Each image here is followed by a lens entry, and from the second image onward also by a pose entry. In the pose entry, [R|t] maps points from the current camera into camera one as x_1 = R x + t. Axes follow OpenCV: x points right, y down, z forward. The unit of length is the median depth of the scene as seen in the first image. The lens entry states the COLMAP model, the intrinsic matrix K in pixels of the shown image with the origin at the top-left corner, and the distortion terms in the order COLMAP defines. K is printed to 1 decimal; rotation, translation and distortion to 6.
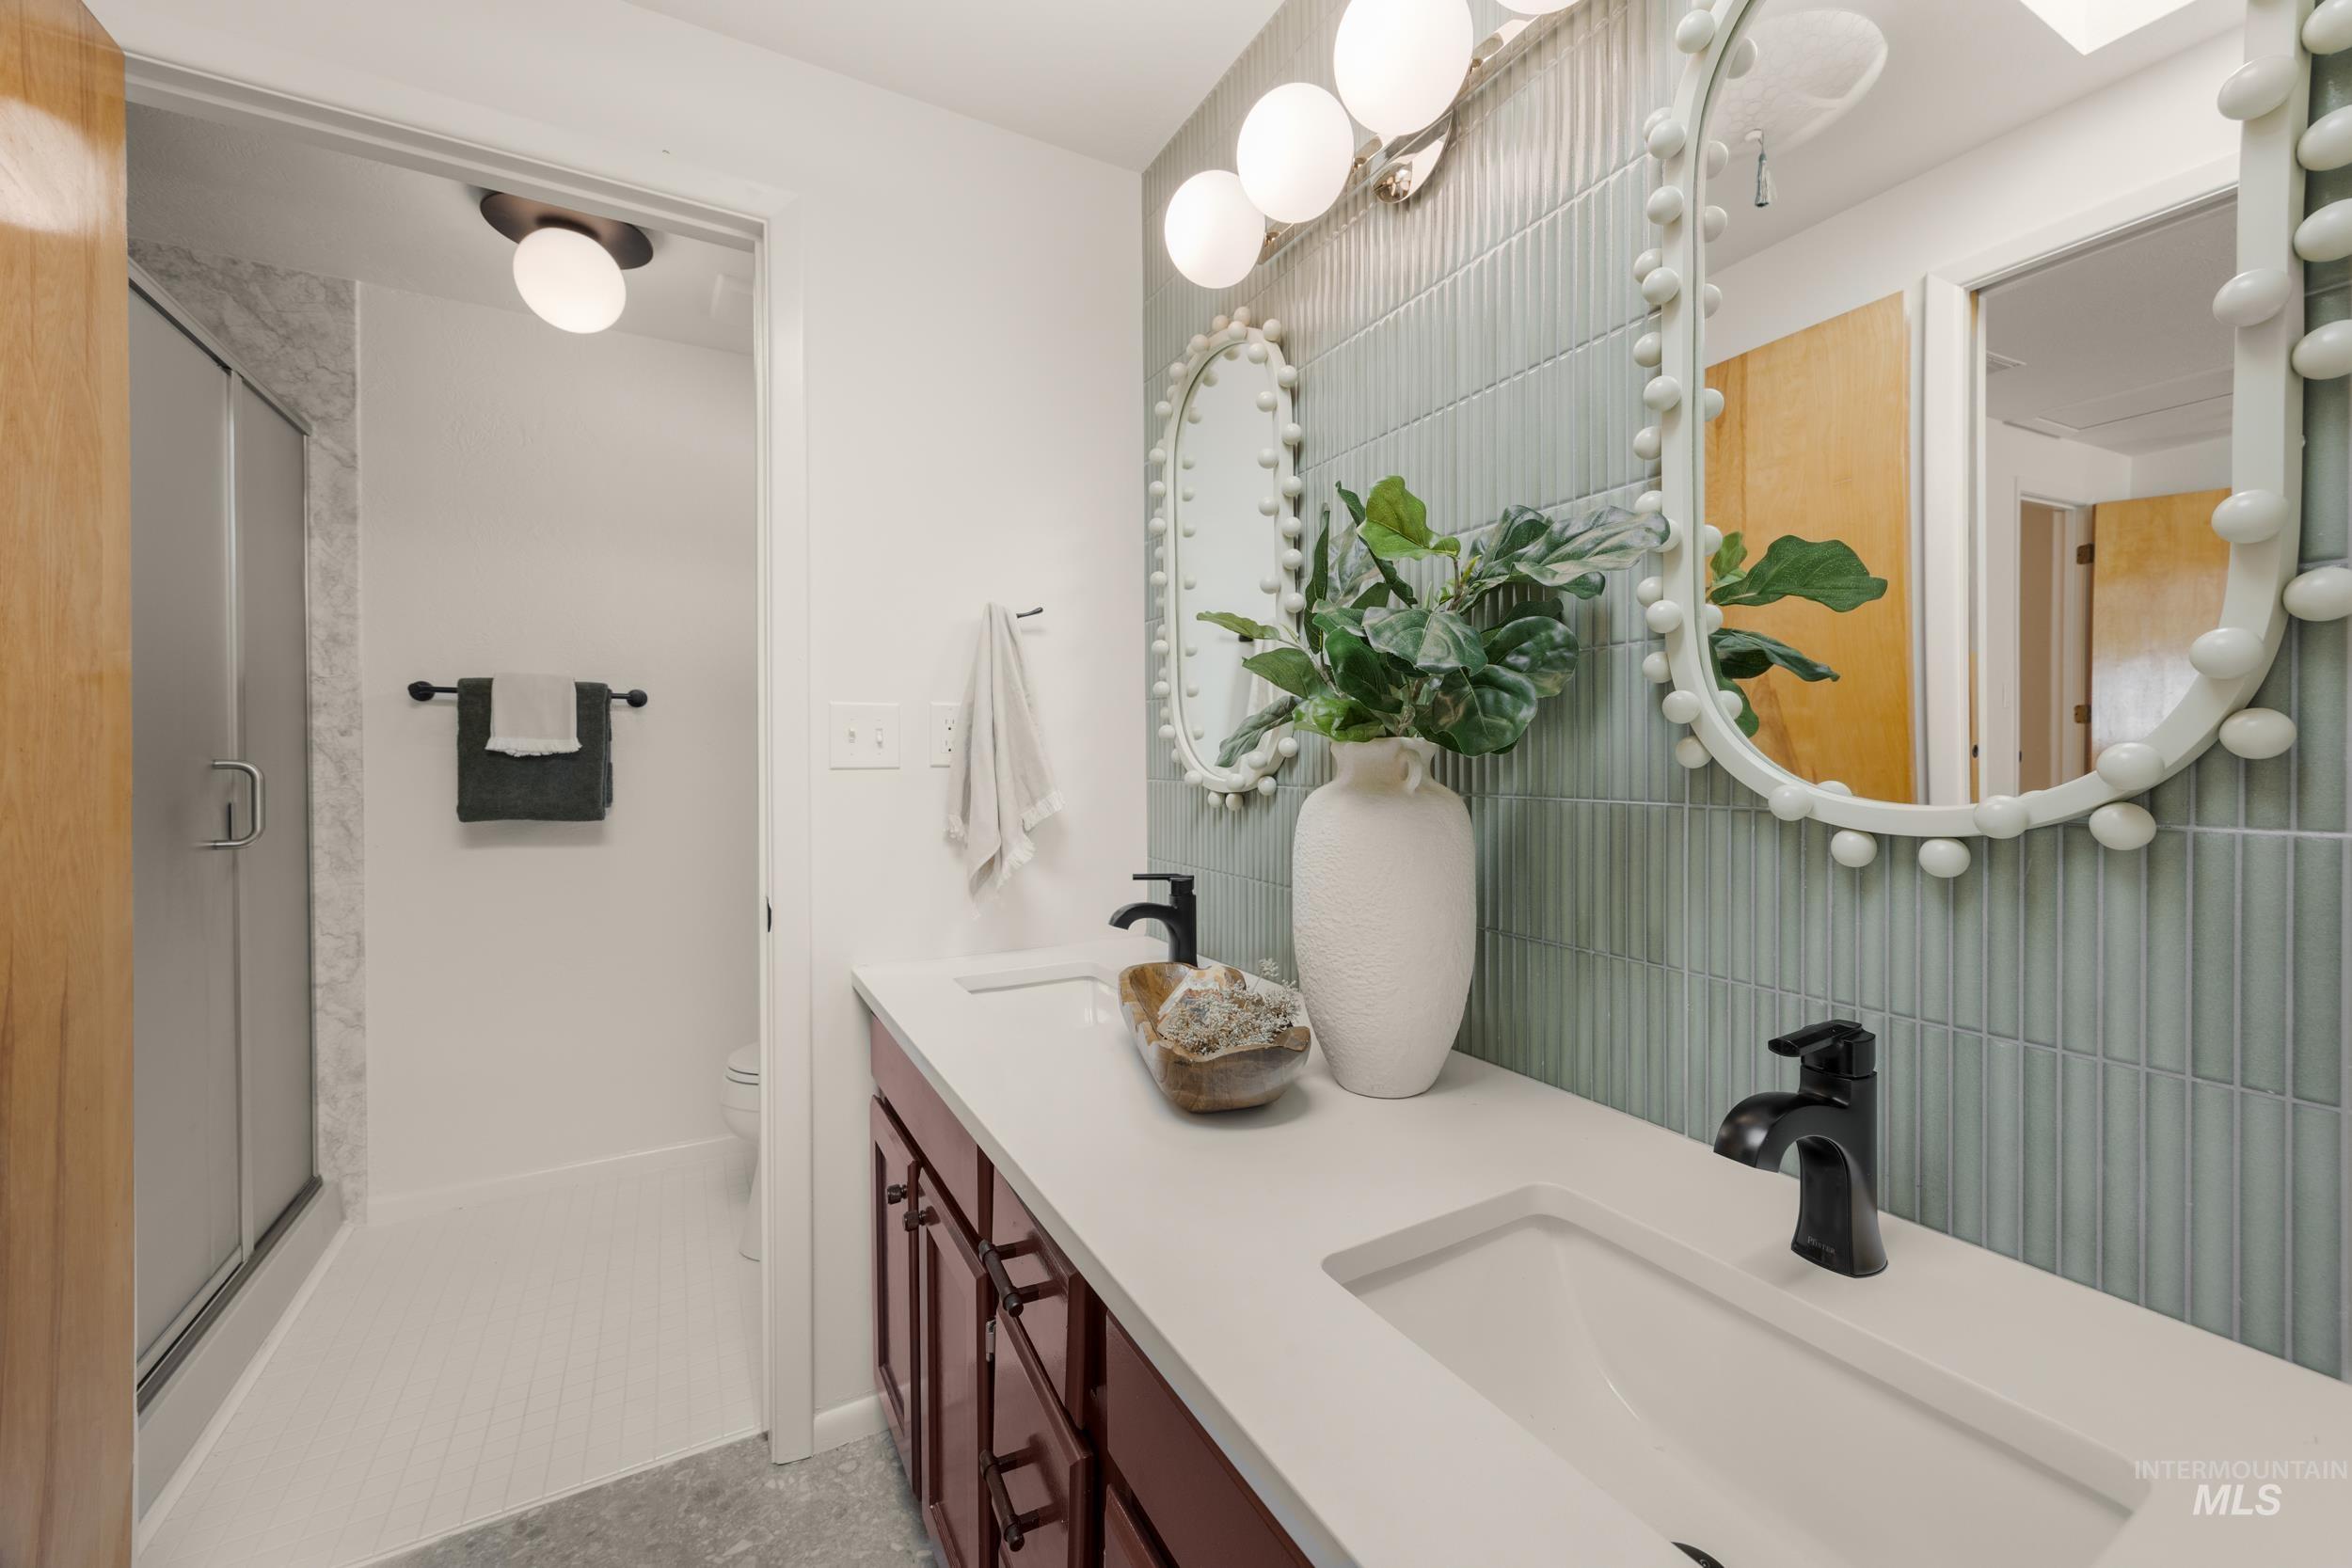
lens RADIAL K [[889.2, 0, 1172.6], [0, 889.2, 771.3], [0, 0, 1]] dist [0.001070, -0.000649]
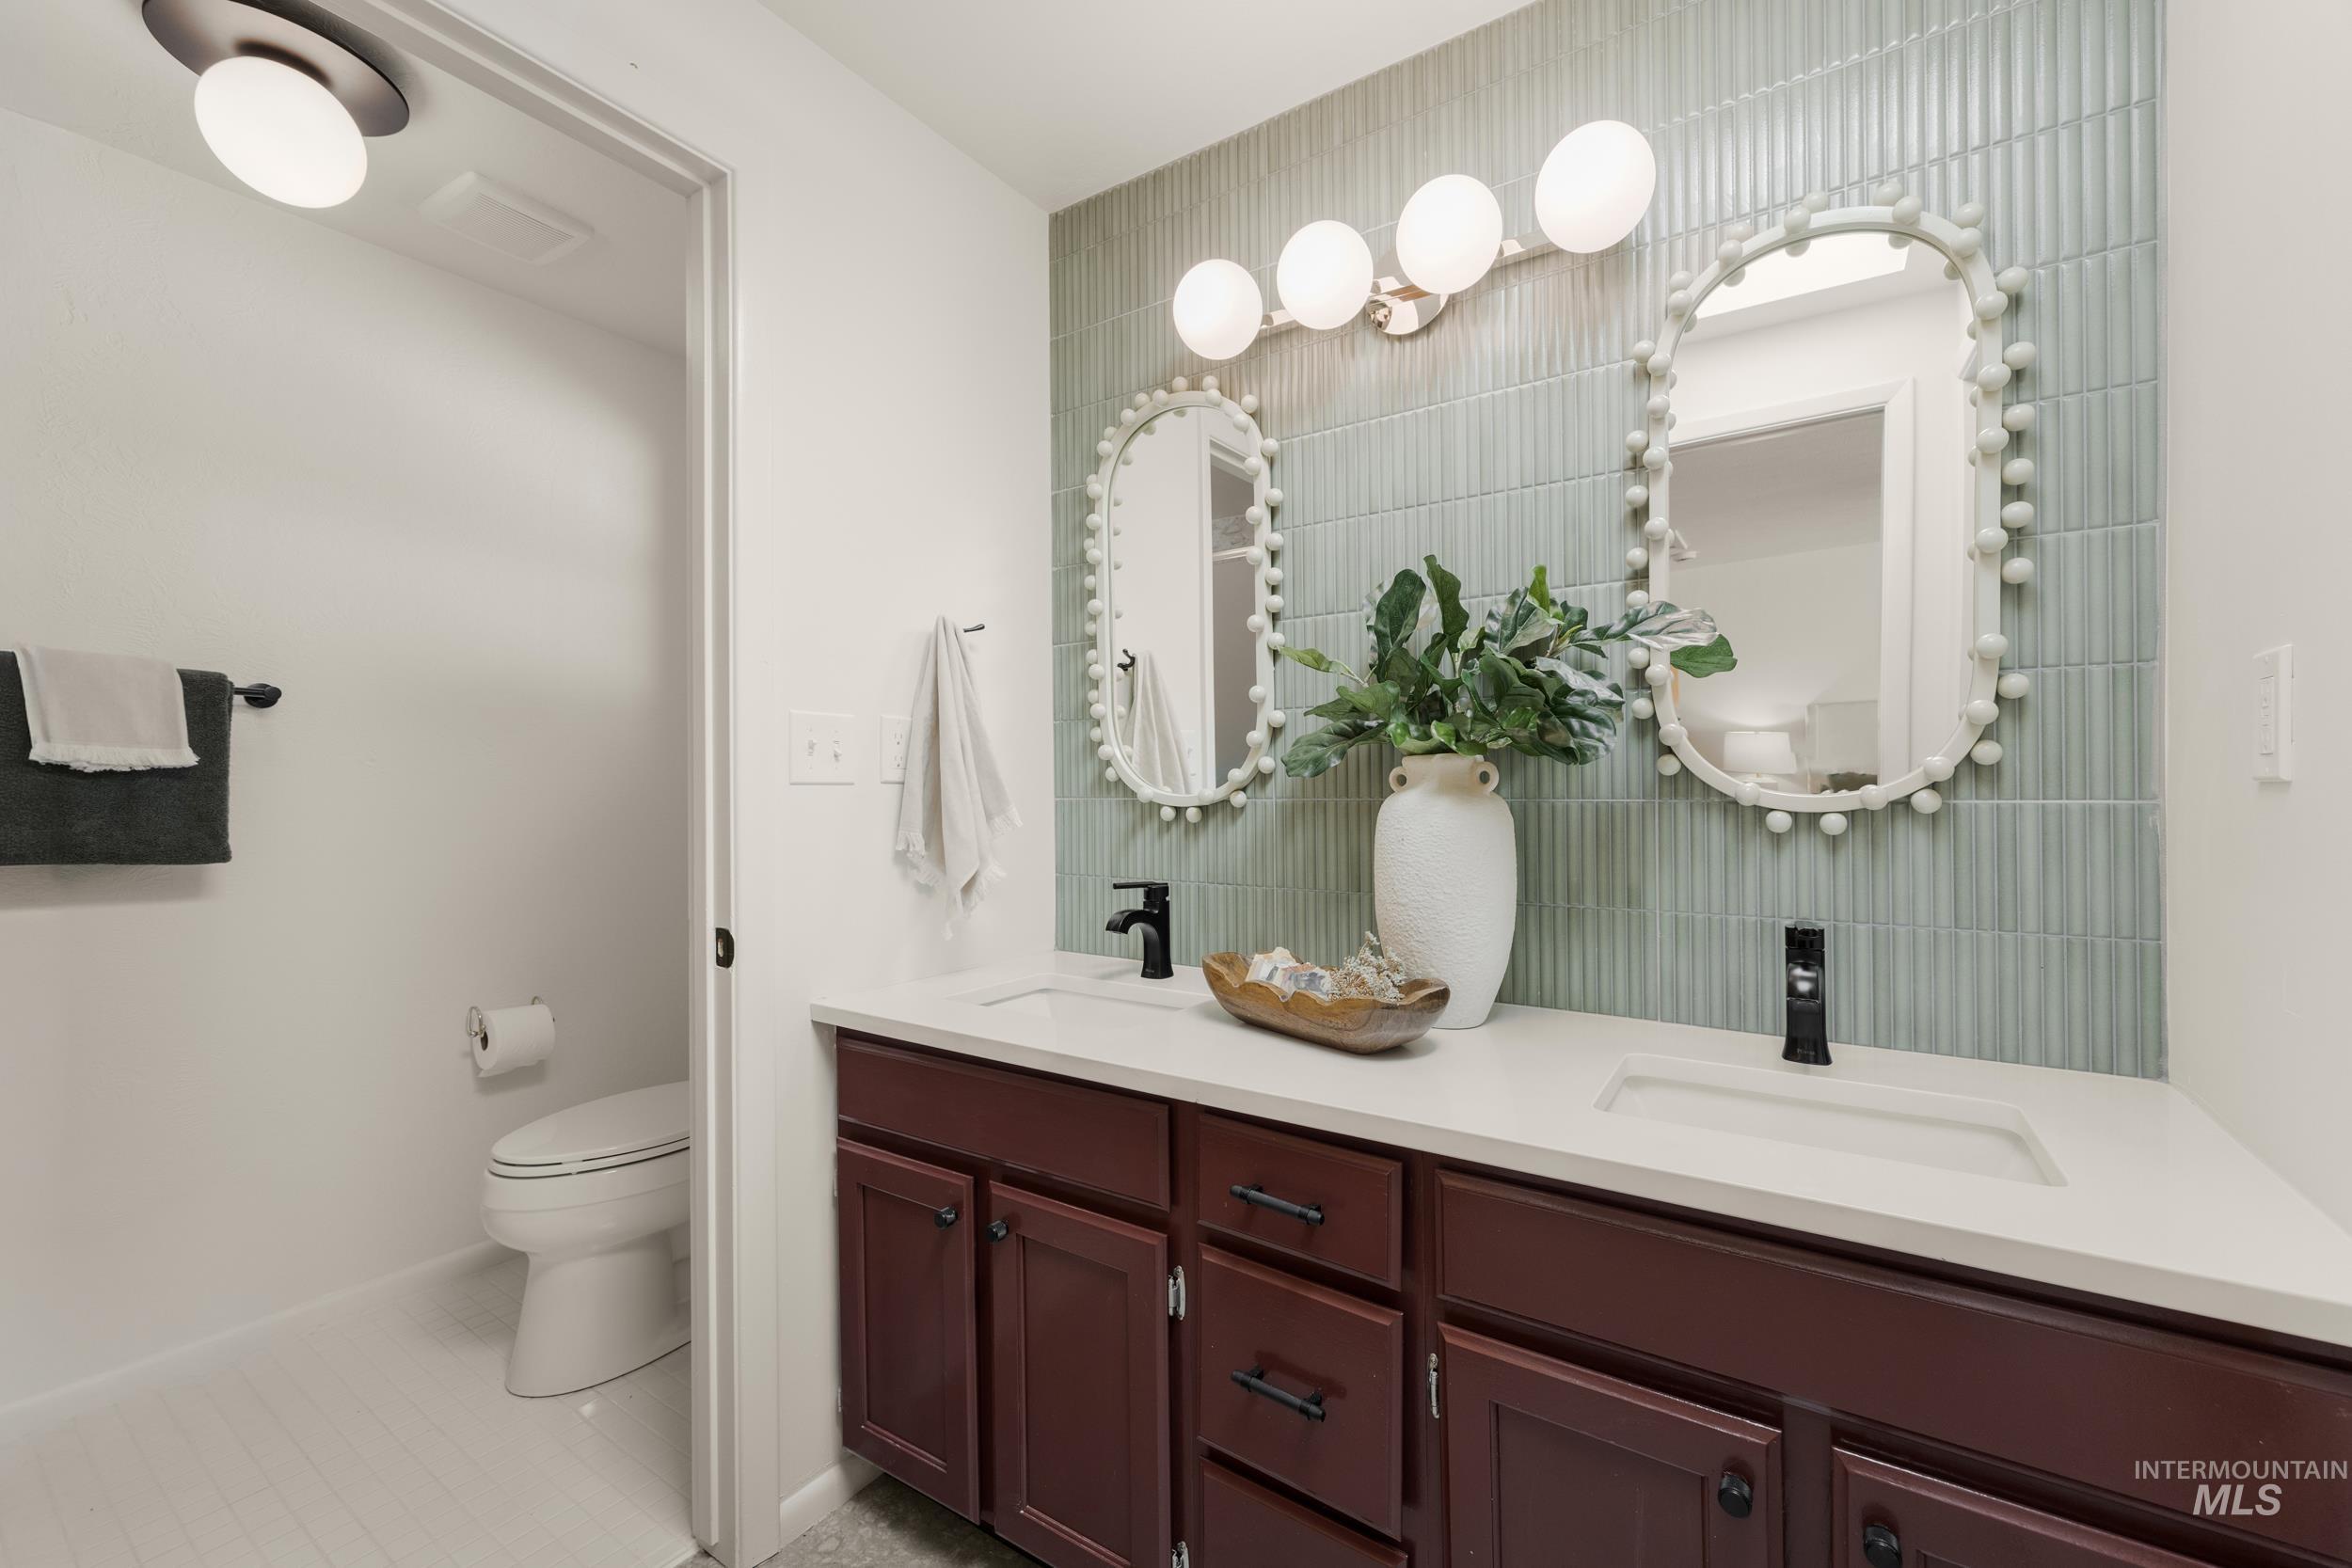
lens RADIAL K [[925.9, 0, 1178.8], [0, 925.9, 787.8], [0, 0, 1]] dist [-0.002056, 0.000105]
pose [[0.897426, 0.002548, 0.441157, -0.499186], [0.006255, 0.999809, -0.018497, 0.023933], [-0.441120, 0.019359, 0.897239, -0.029384]]
